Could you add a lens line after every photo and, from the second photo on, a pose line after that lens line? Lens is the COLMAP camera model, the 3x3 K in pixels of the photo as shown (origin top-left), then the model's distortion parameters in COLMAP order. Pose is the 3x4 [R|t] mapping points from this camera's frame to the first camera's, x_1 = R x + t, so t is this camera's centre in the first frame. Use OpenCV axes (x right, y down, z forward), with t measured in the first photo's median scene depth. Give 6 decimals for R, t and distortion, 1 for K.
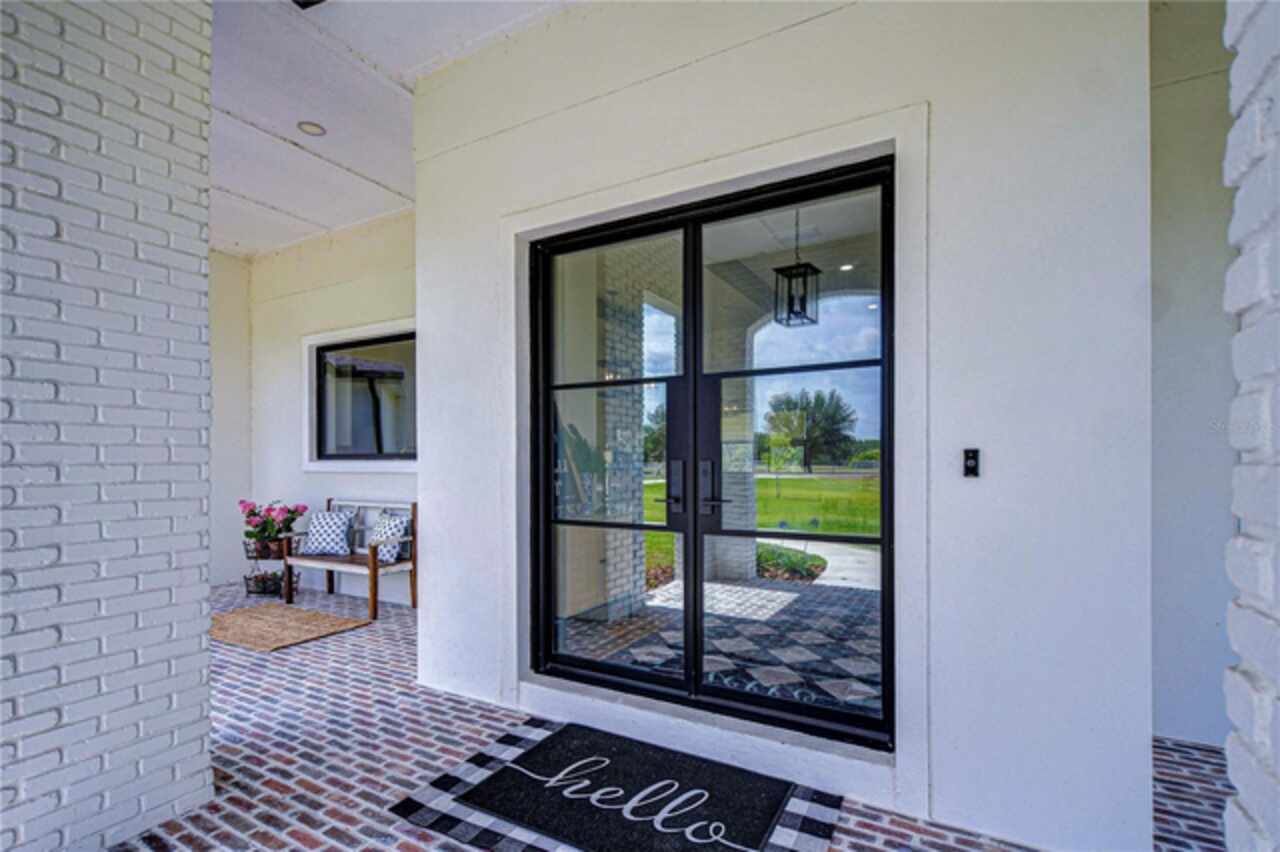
lens RADIAL K [[524.3, 0, 642.7], [0, 524.3, 456.5], [0, 0, 1]] dist [0.000590, -0.000029]
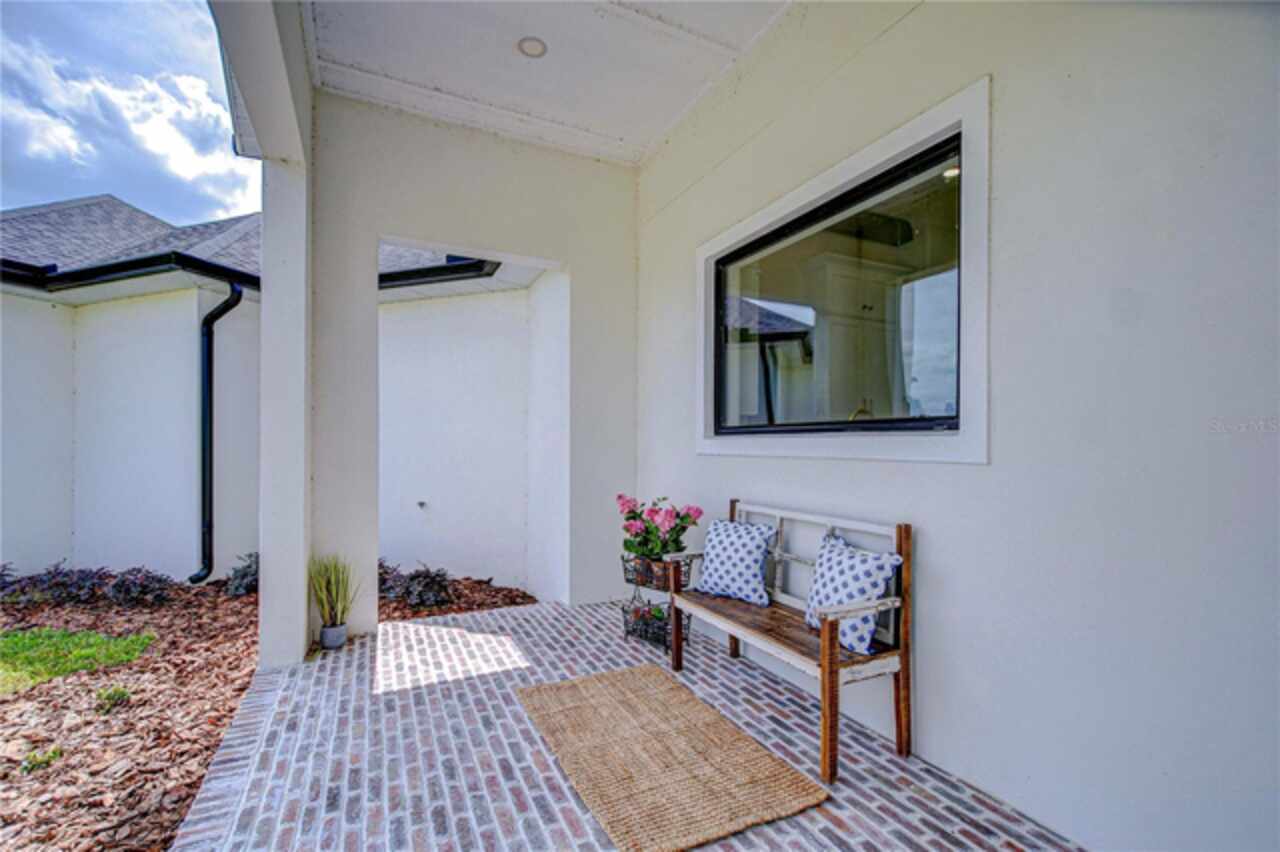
lens RADIAL K [[560.5, 0, 641.4], [0, 560.5, 448.4], [0, 0, 1]] dist [-0.001763, -0.000410]
pose [[0.788366, 0.010616, -0.615115, -0.297971], [-0.005762, 0.999935, 0.009872, 0.016498], [0.615180, -0.004238, 0.788375, 0.446414]]
